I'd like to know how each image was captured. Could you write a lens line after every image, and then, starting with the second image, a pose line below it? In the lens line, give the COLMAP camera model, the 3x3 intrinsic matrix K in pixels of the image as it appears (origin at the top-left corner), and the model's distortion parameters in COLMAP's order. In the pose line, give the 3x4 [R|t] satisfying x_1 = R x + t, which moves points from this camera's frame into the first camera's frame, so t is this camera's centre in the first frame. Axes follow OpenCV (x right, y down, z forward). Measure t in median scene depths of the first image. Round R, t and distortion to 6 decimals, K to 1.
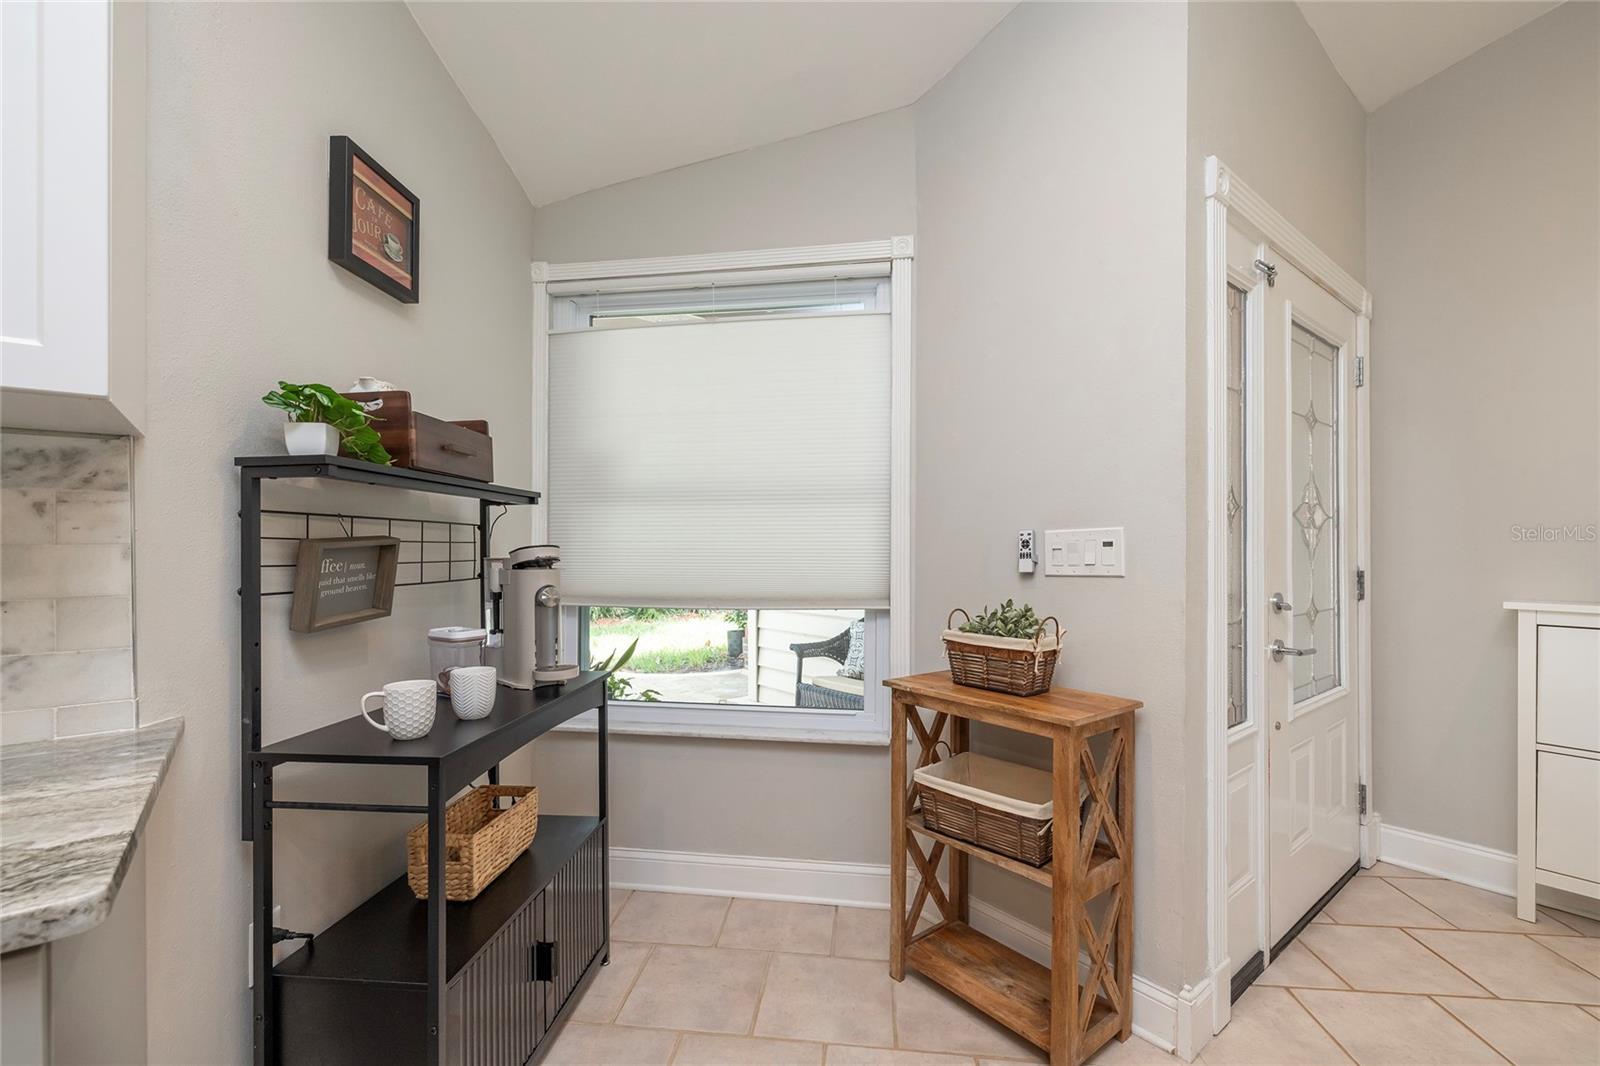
lens RADIAL K [[638.1, 0, 751.5], [0, 638.1, 532.4], [0, 0, 1]] dist [-0.003966, -0.000592]
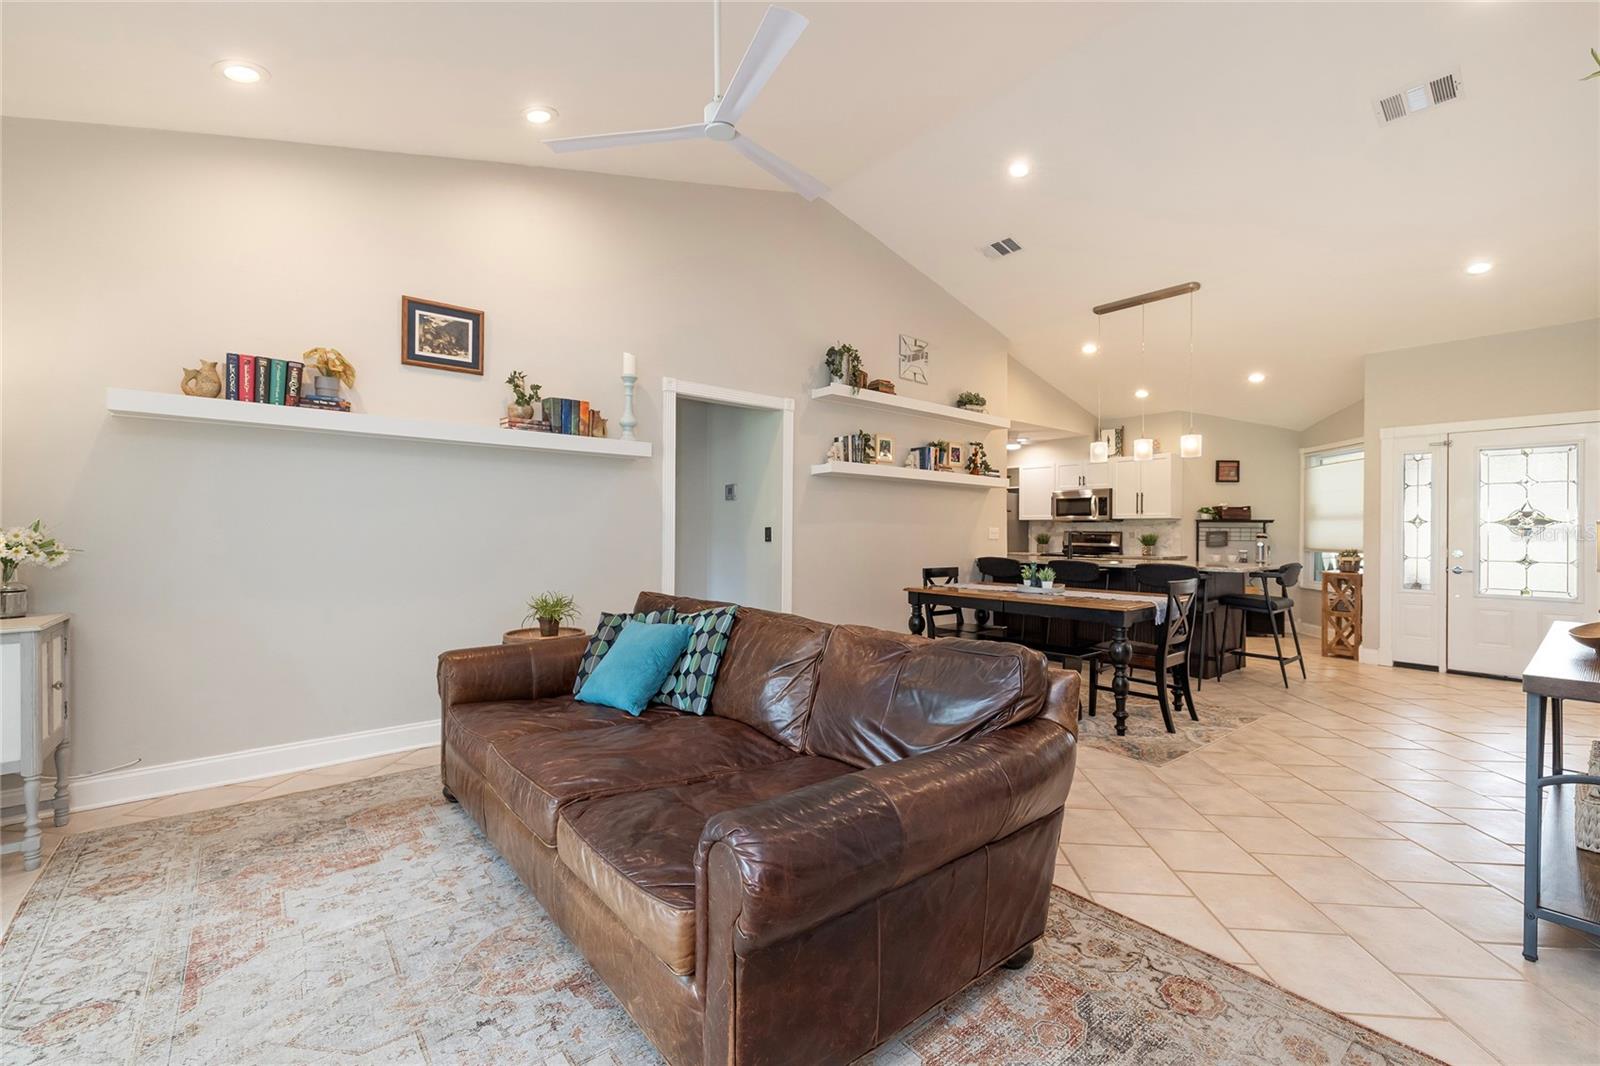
lens RADIAL K [[684.5, 0, 792.0], [0, 684.5, 527.4], [0, 0, 1]] dist [-0.001337, 0.000247]
pose [[-0.025864, -0.029022, -0.999244, 5.770108], [-0.001839, 0.999578, -0.028984, 0.160721], [0.999664, 0.001088, -0.025907, -2.739227]]
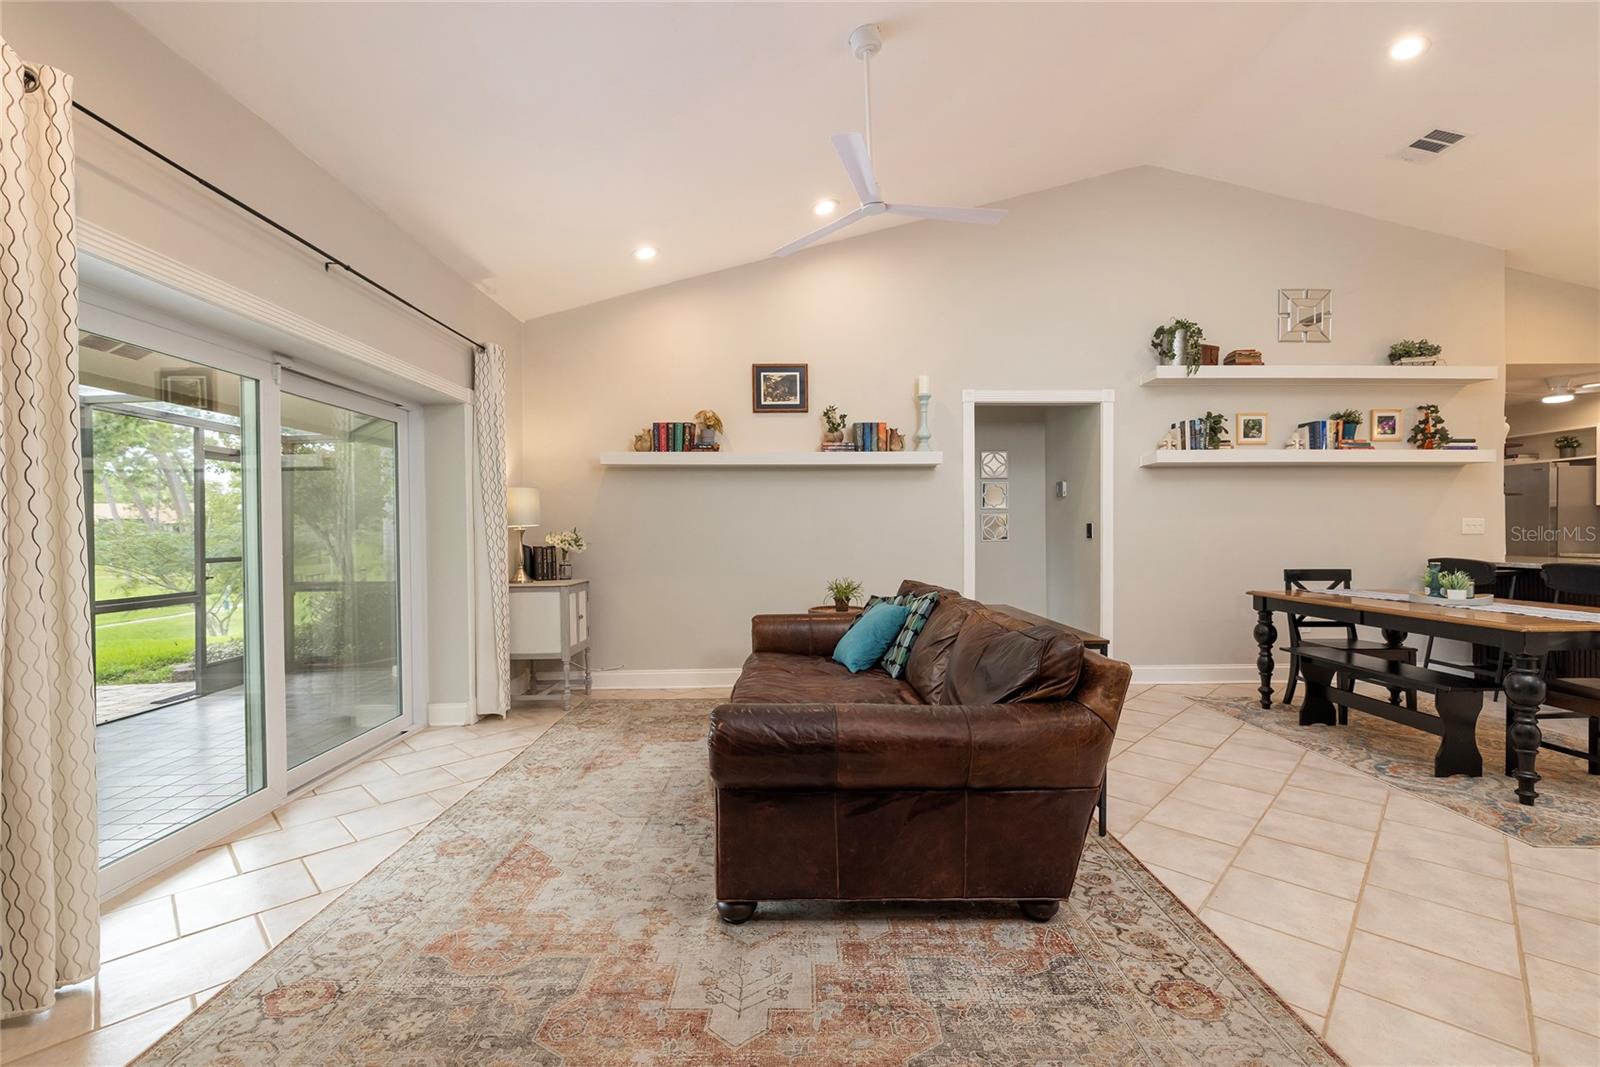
lens RADIAL K [[678.8, 0, 777.8], [0, 678.8, 535.4], [0, 0, 1]] dist [0.000641, -0.000285]
pose [[-0.655976, -0.013954, -0.754653, 5.891829], [-0.005106, 0.999888, -0.014050, 0.176078], [0.754764, -0.005364, -0.655974, -1.713150]]
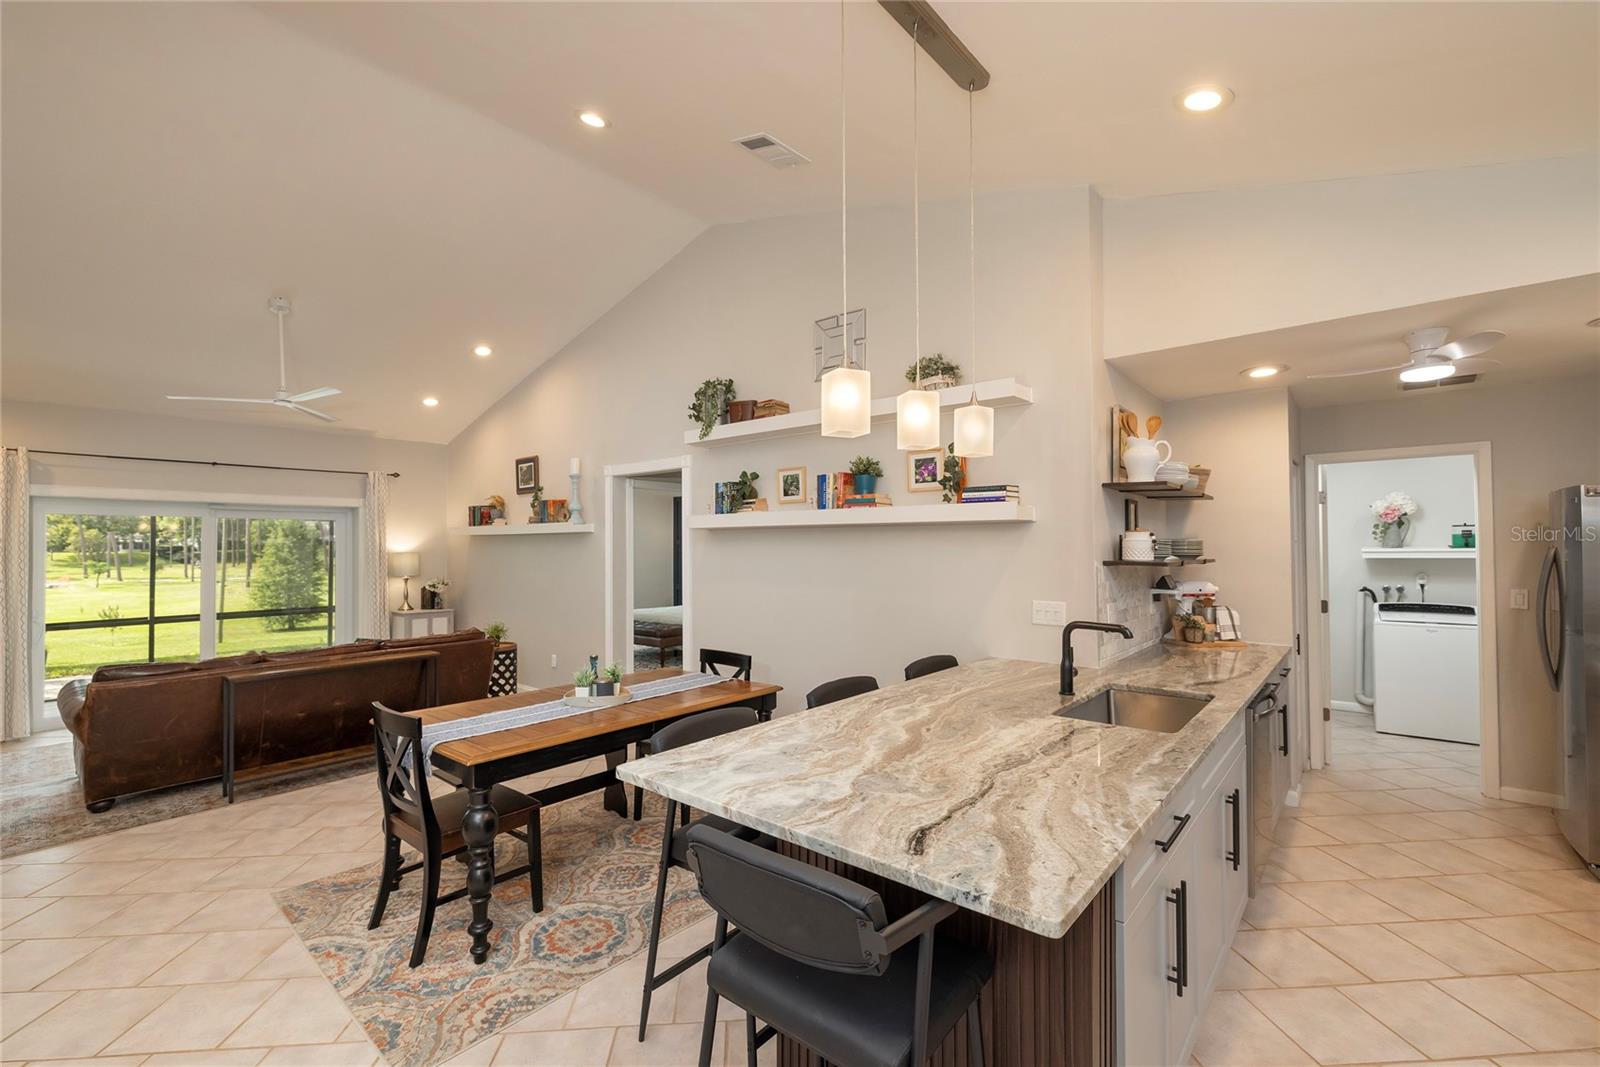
lens RADIAL K [[675.7, 0, 800.5], [0, 675.7, 523.6], [0, 0, 1]] dist [0.000713, 0.000328]
pose [[-0.989606, -0.022168, -0.142089, 1.492642], [-0.016283, 0.998966, -0.042448, -0.176622], [0.142883, -0.039694, -0.988943, 1.245989]]
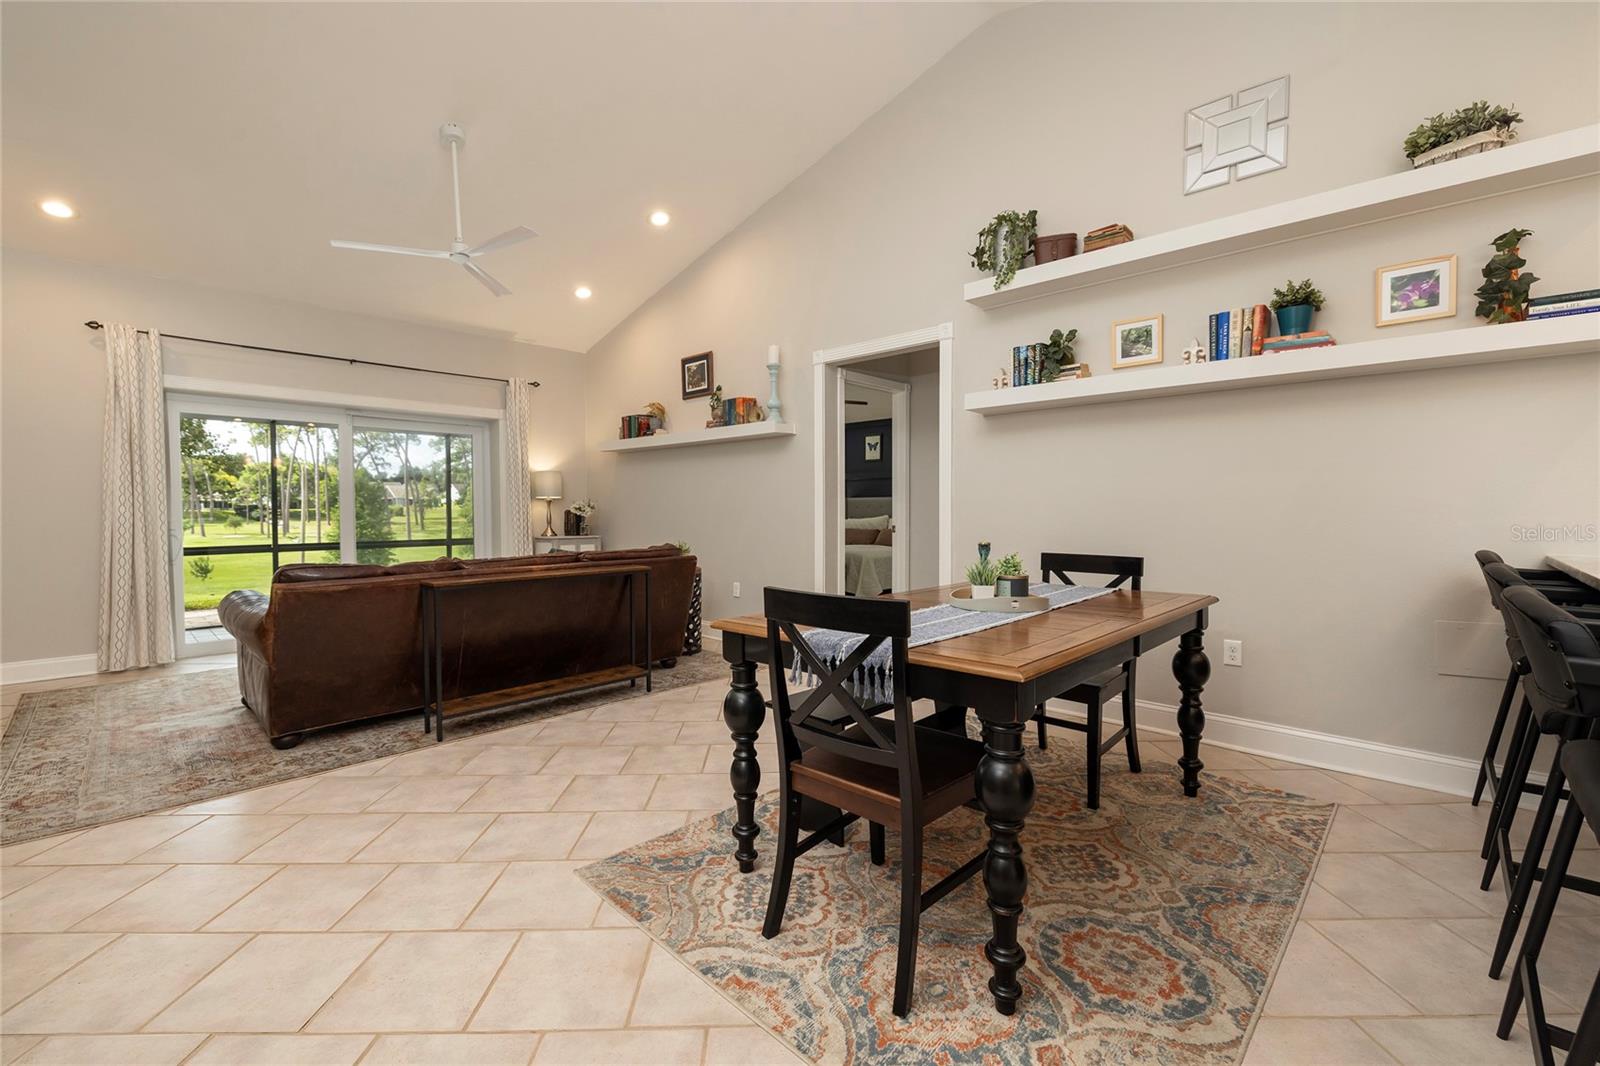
lens RADIAL K [[664.9, 0, 801.2], [0, 664.9, 522.6], [0, 0, 1]] dist [0.000147, -0.000052]
pose [[-0.995826, -0.019427, -0.089185, 2.556245], [-0.020715, 0.999694, 0.013539, 0.169055], [0.088894, 0.015330, -0.995923, 0.240394]]
